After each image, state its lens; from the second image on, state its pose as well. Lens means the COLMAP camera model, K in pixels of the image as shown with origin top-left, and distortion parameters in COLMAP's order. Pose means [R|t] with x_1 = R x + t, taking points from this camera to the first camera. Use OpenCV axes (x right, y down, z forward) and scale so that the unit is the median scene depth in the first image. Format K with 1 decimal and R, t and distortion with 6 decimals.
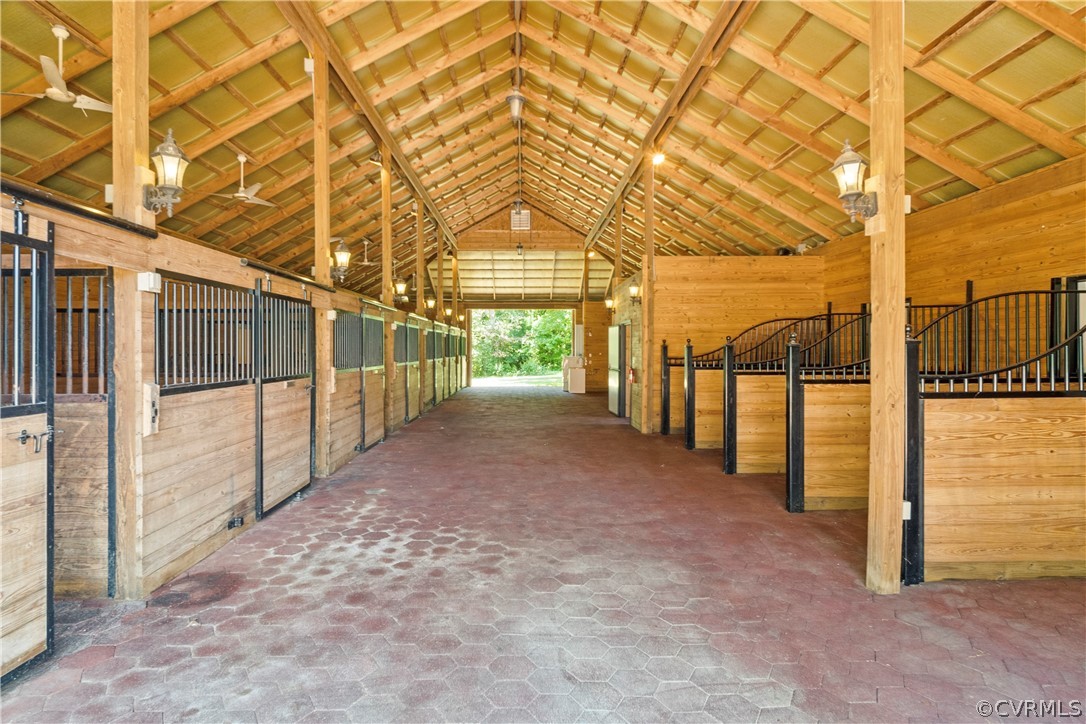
lens RADIAL K [[573.8, 0, 541.8], [0, 573.8, 358.2], [0, 0, 1]] dist [0.000115, 0.000023]
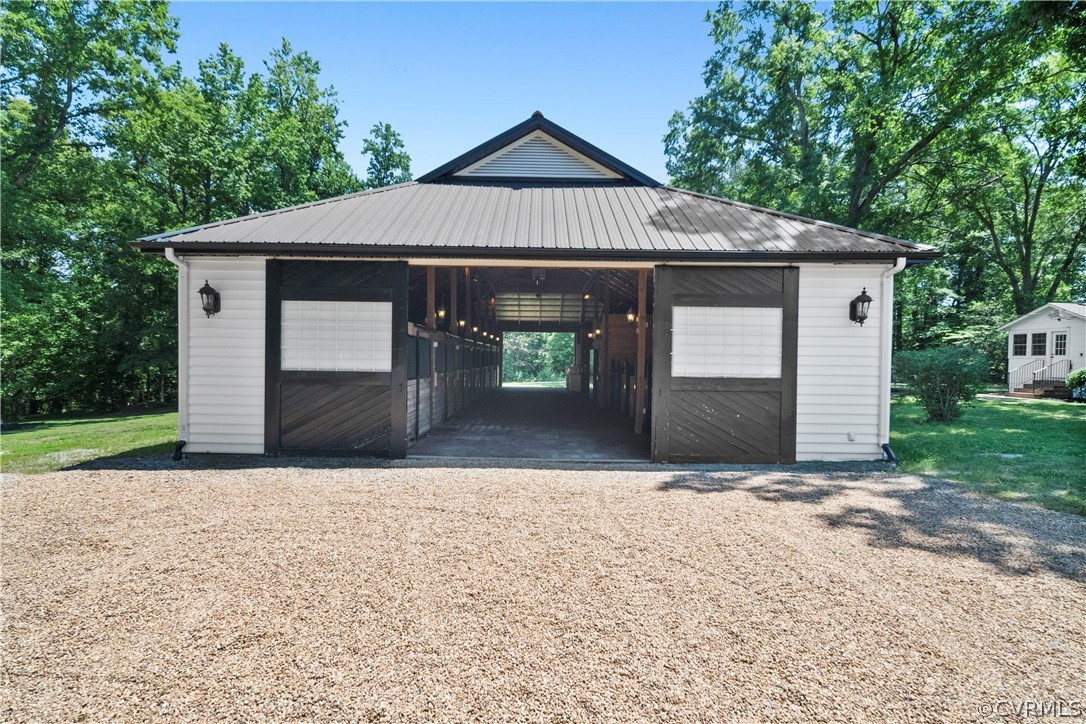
lens RADIAL K [[573.8, 0, 543.5], [0, 573.8, 364.4], [0, 0, 1]] dist [0.000115, 0.000023]
pose [[0.999627, 0.005059, -0.026840, 0.015618], [-0.005168, 0.999979, -0.003995, -0.001819], [0.026820, 0.004132, 0.999632, -0.418775]]
